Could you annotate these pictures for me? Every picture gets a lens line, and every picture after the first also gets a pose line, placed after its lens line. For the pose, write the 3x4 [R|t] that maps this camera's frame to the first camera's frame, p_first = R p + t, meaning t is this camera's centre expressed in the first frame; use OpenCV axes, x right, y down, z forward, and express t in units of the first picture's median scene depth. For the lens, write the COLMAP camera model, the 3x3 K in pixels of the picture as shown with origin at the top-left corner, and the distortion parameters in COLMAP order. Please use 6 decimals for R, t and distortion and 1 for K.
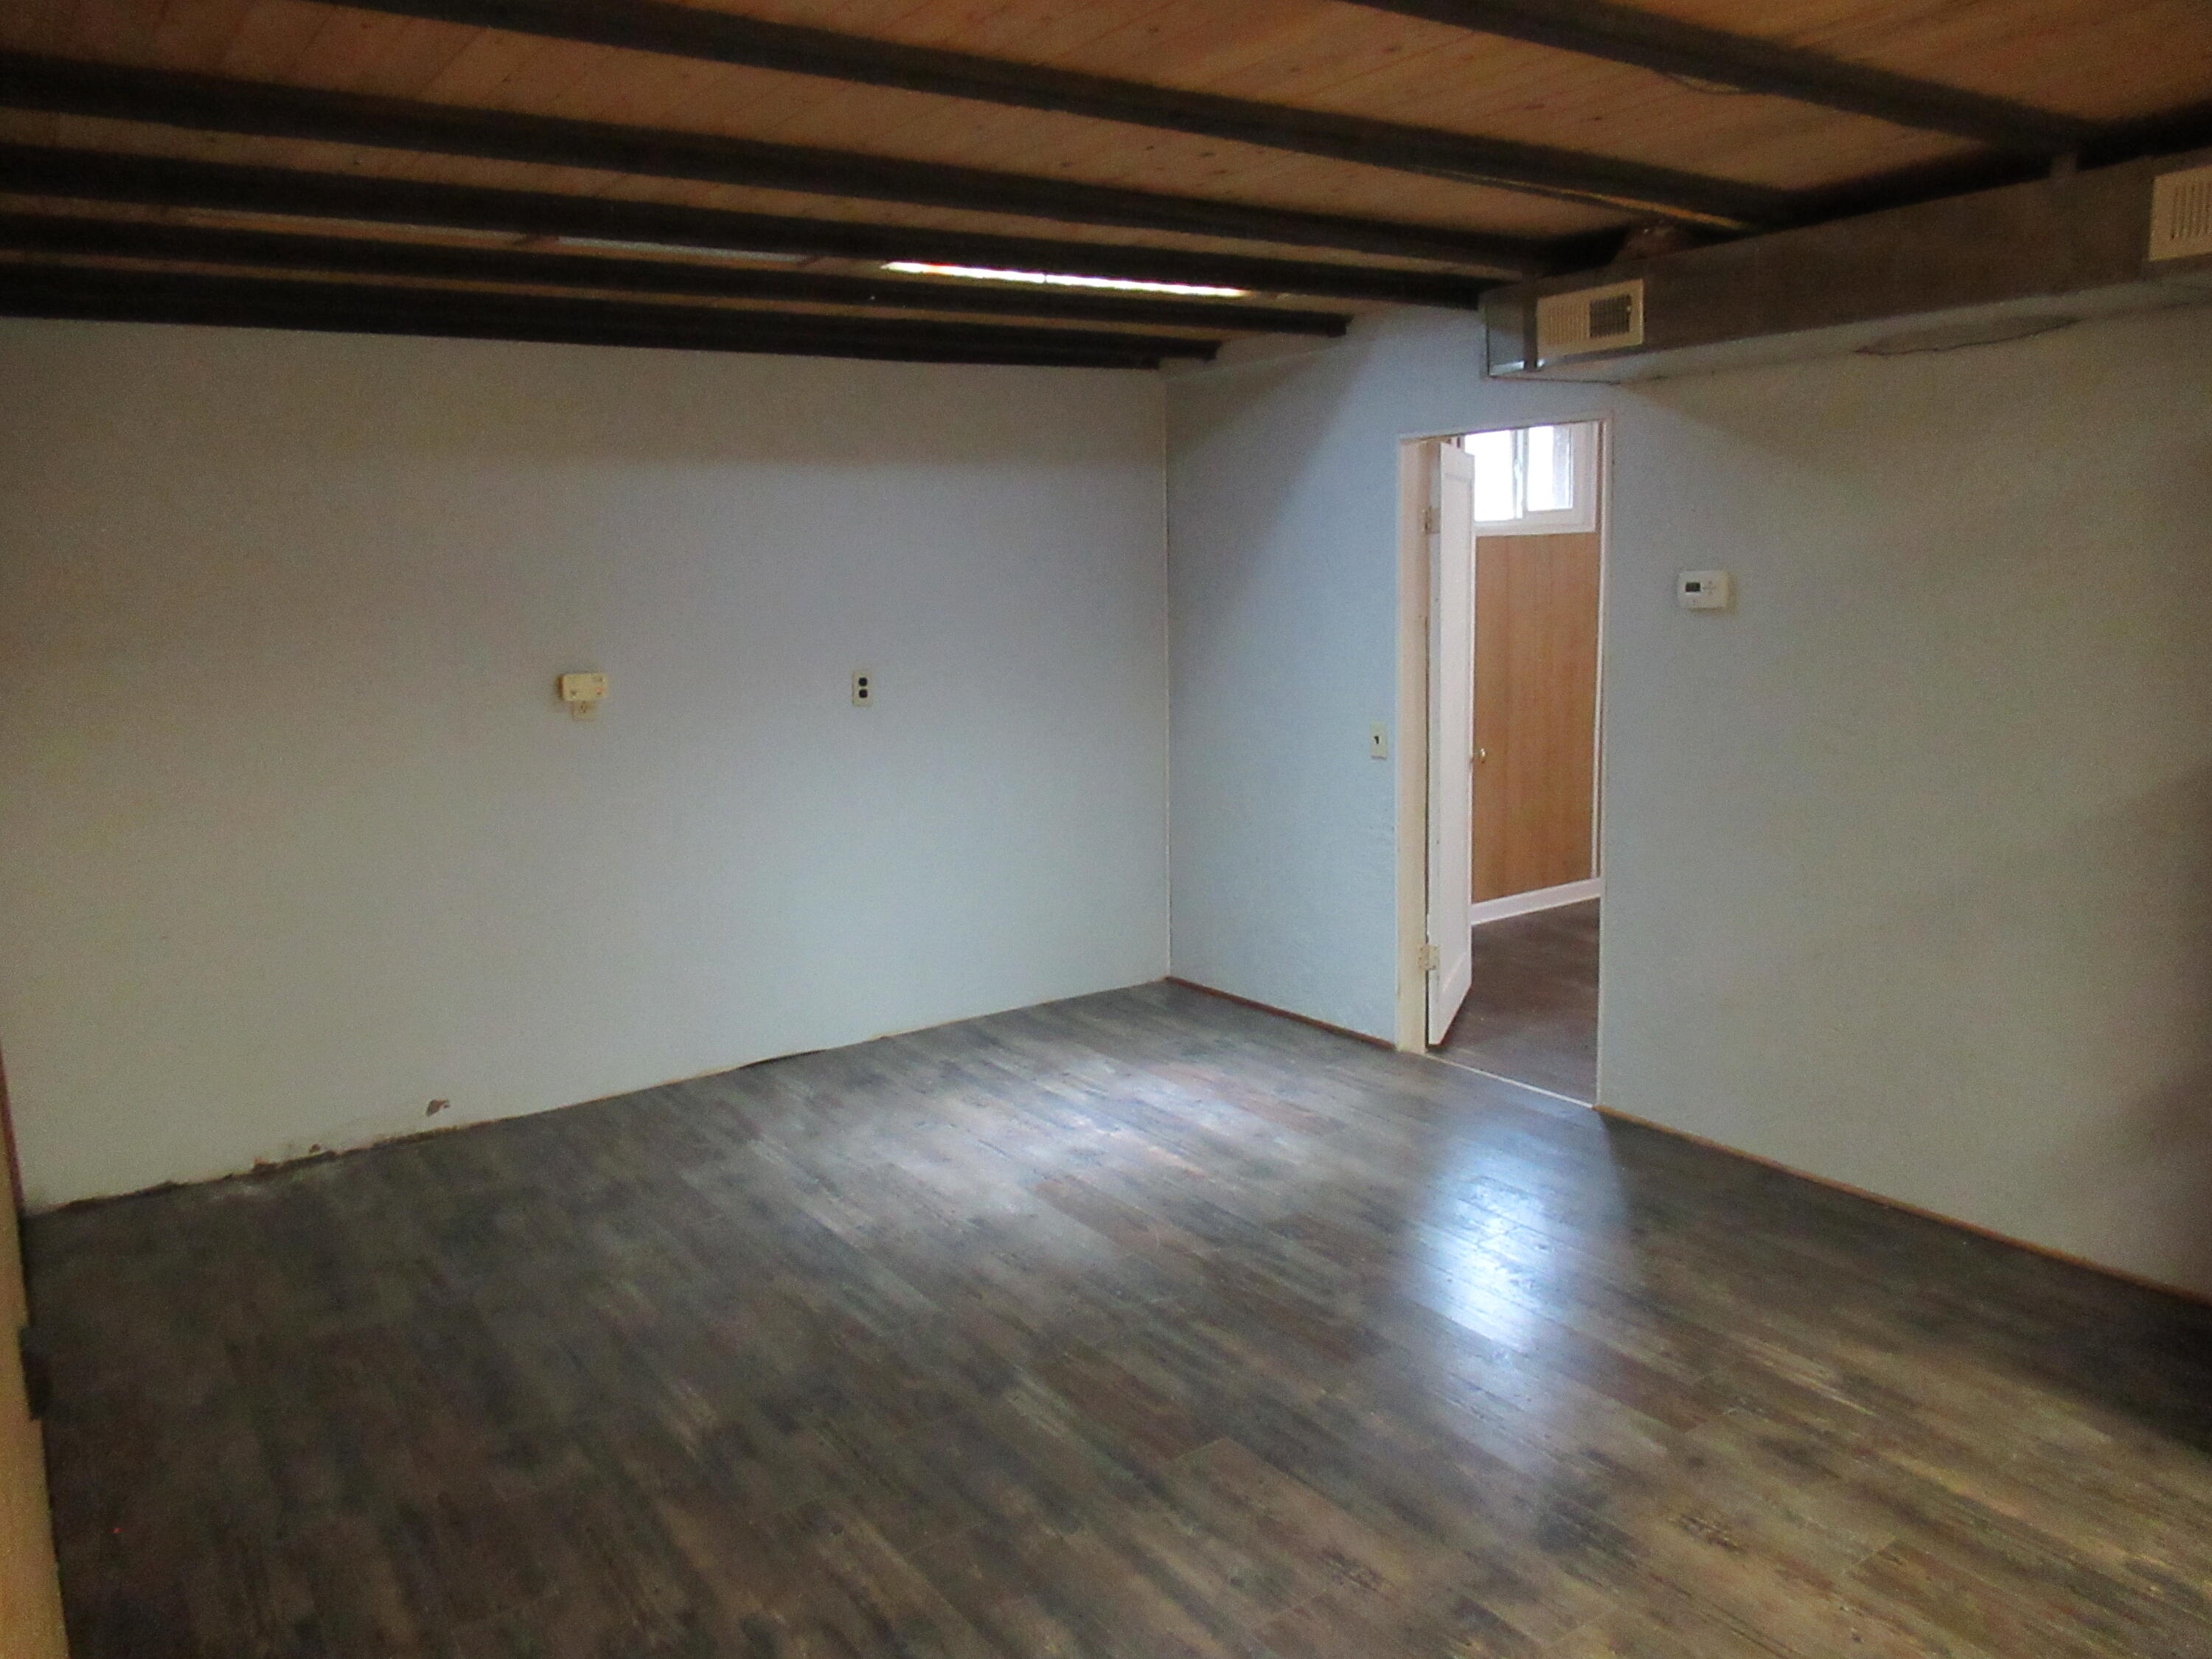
lens RADIAL K [[1634.7, 0, 1112.0], [0, 1634.7, 829.2], [0, 0, 1]] dist [-0.023154, 0.008907]
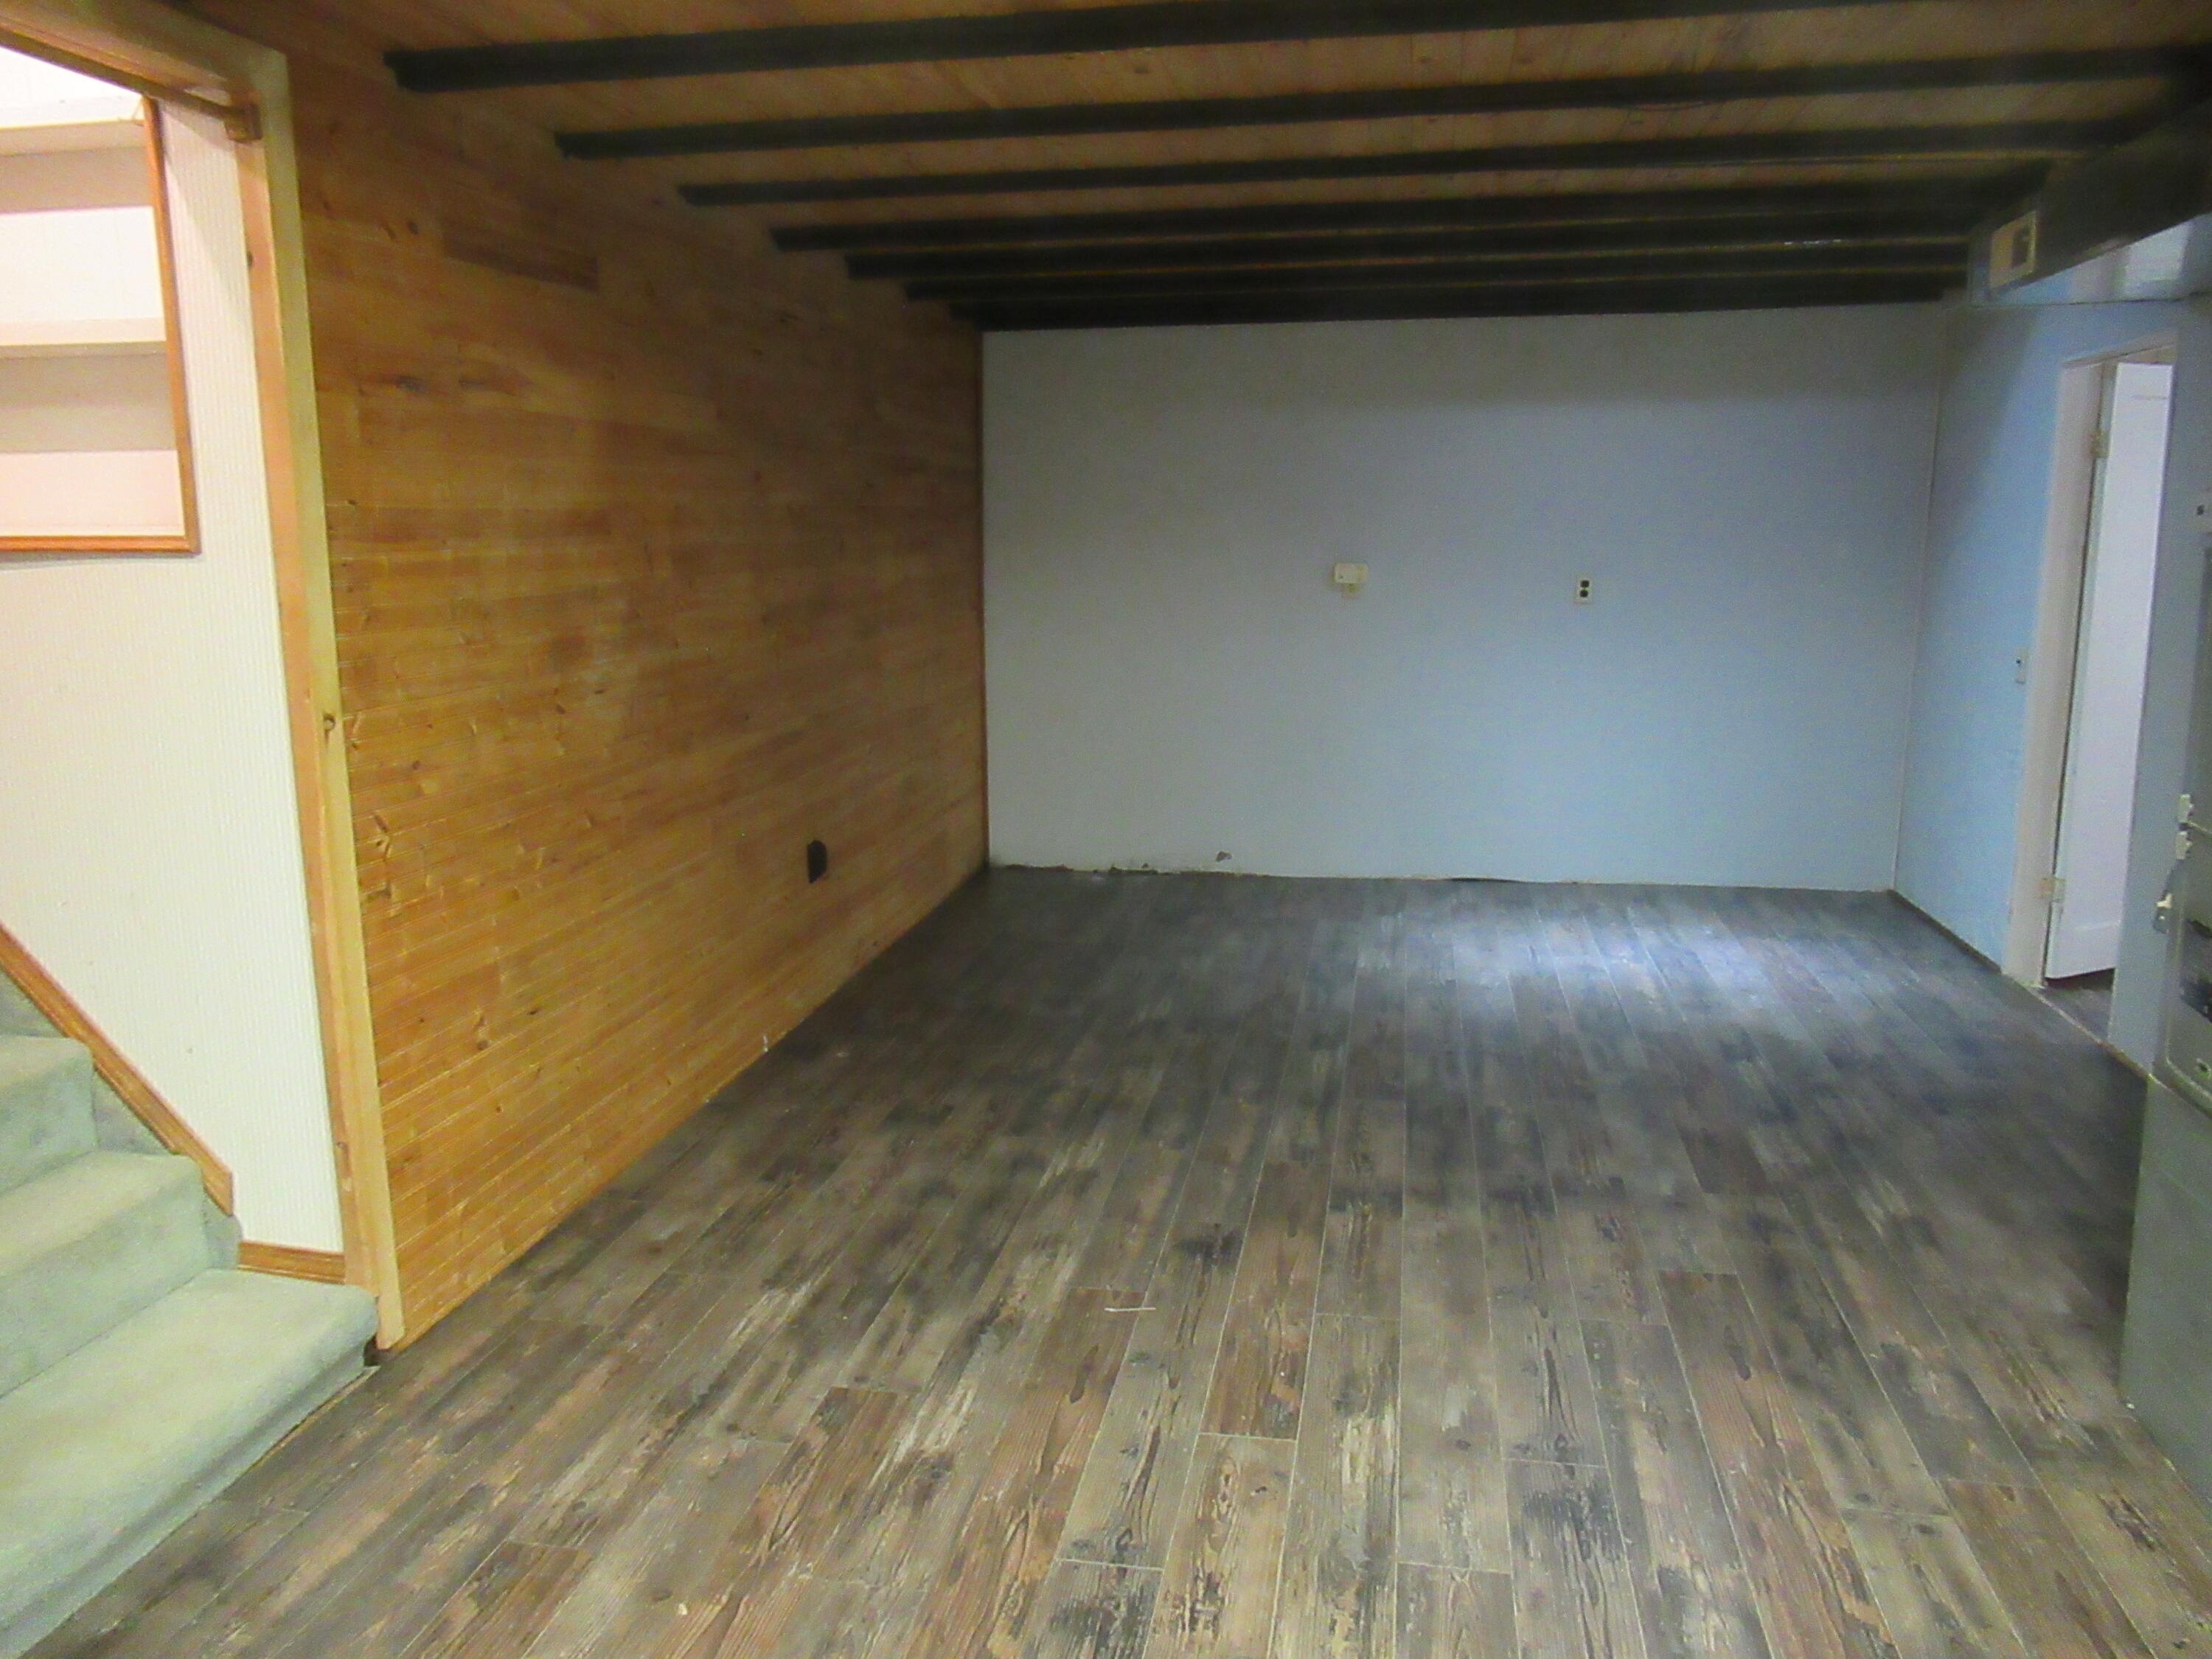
lens RADIAL K [[1634.7, 0, 1091.8], [0, 1634.7, 829.3], [0, 0, 1]] dist [-0.023154, 0.008907]
pose [[0.699148, 0.150567, -0.698944, 0.590718], [-0.124056, 0.988293, 0.088806, 0.034876], [0.704133, 0.024620, 0.709642, -0.139358]]
